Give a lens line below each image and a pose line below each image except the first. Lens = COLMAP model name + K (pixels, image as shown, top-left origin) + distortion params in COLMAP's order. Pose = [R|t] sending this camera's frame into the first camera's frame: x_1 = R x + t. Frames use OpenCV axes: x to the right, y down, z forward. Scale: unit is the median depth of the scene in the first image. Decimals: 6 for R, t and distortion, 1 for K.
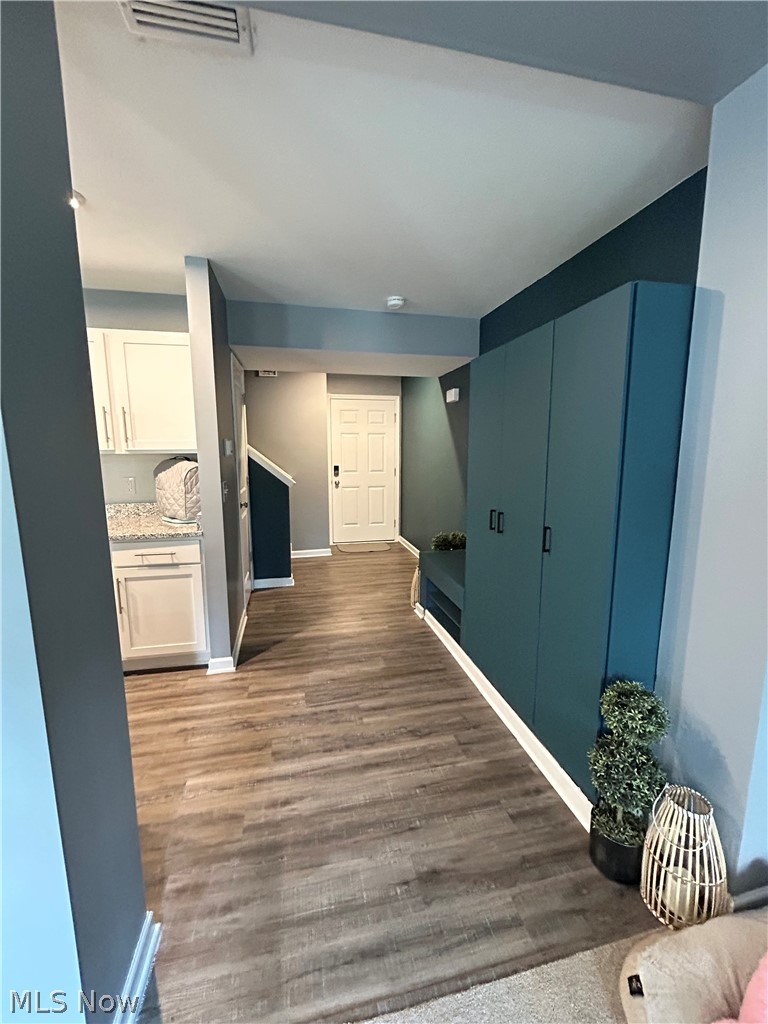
lens RADIAL K [[416.2, 0, 385.0], [0, 416.2, 509.3], [0, 0, 1]] dist [-0.002788, 0.001110]
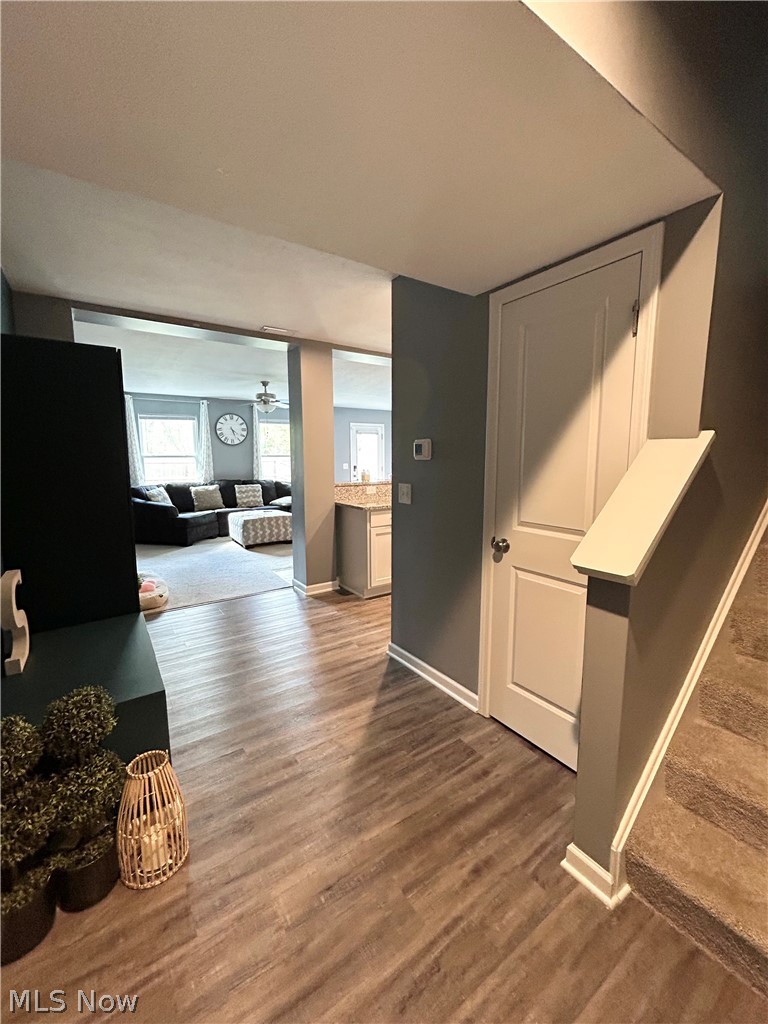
lens RADIAL K [[416.2, 0, 386.6], [0, 416.2, 508.7], [0, 0, 1]] dist [-0.002788, 0.001110]
pose [[-0.927574, 0.048959, -0.370417, 0.029913], [-0.054831, 0.962809, 0.264561, -0.302242], [0.369594, 0.265710, -0.890392, 2.109060]]
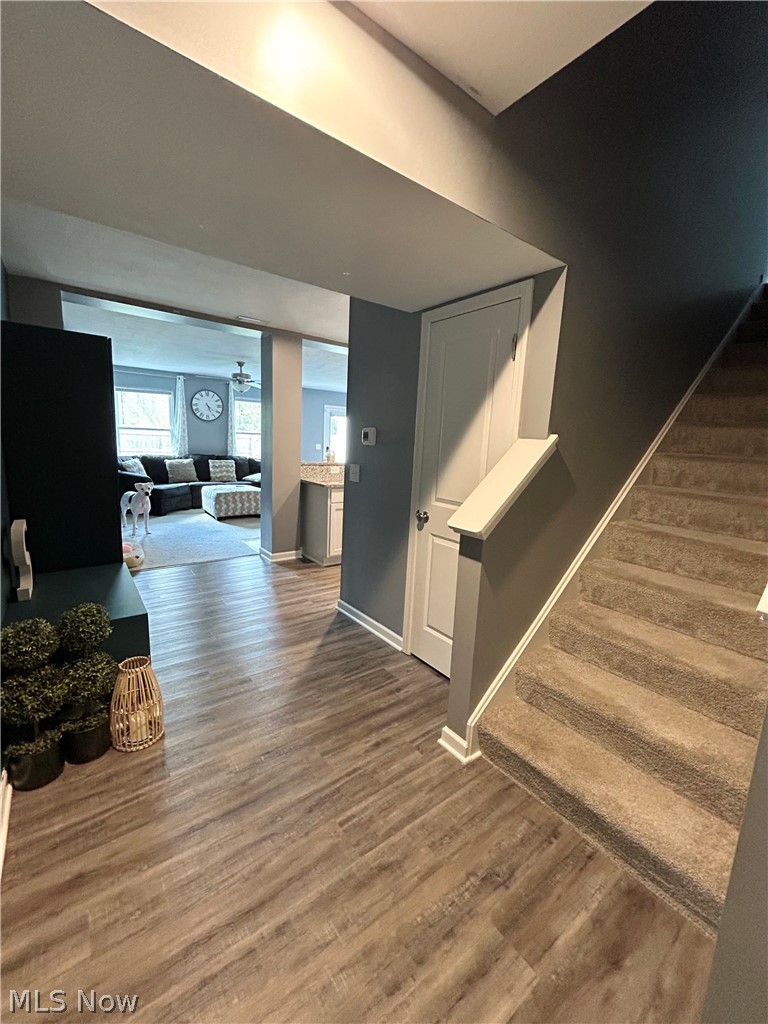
lens RADIAL K [[416.2, 0, 386.5], [0, 416.2, 508.0], [0, 0, 1]] dist [-0.002788, 0.001110]
pose [[-0.907847, 0.026098, -0.418489, 0.031867], [-0.109806, 0.948432, 0.297354, -0.346354], [0.404669, 0.315904, -0.858165, 2.330044]]
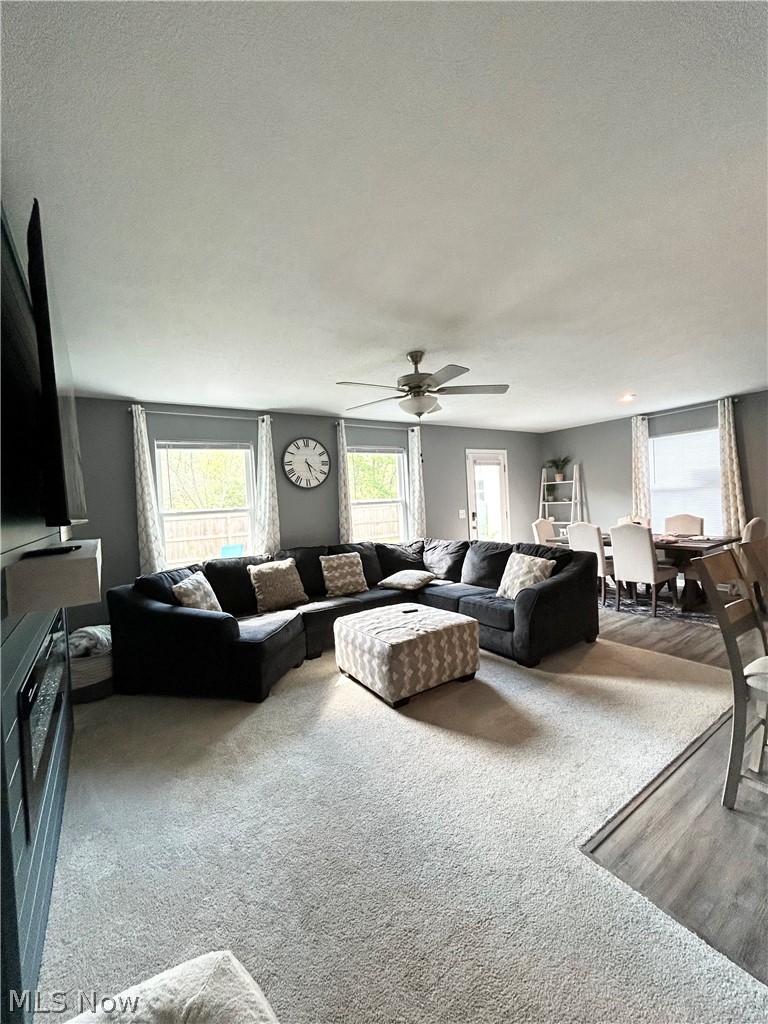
lens RADIAL K [[416.2, 0, 386.4], [0, 416.2, 509.2], [0, 0, 1]] dist [-0.002788, 0.001110]
pose [[-0.927991, 0.055731, -0.368410, 0.317389], [-0.004972, 0.986810, 0.161804, -0.067976], [0.372569, 0.151984, -0.915474, 0.516556]]
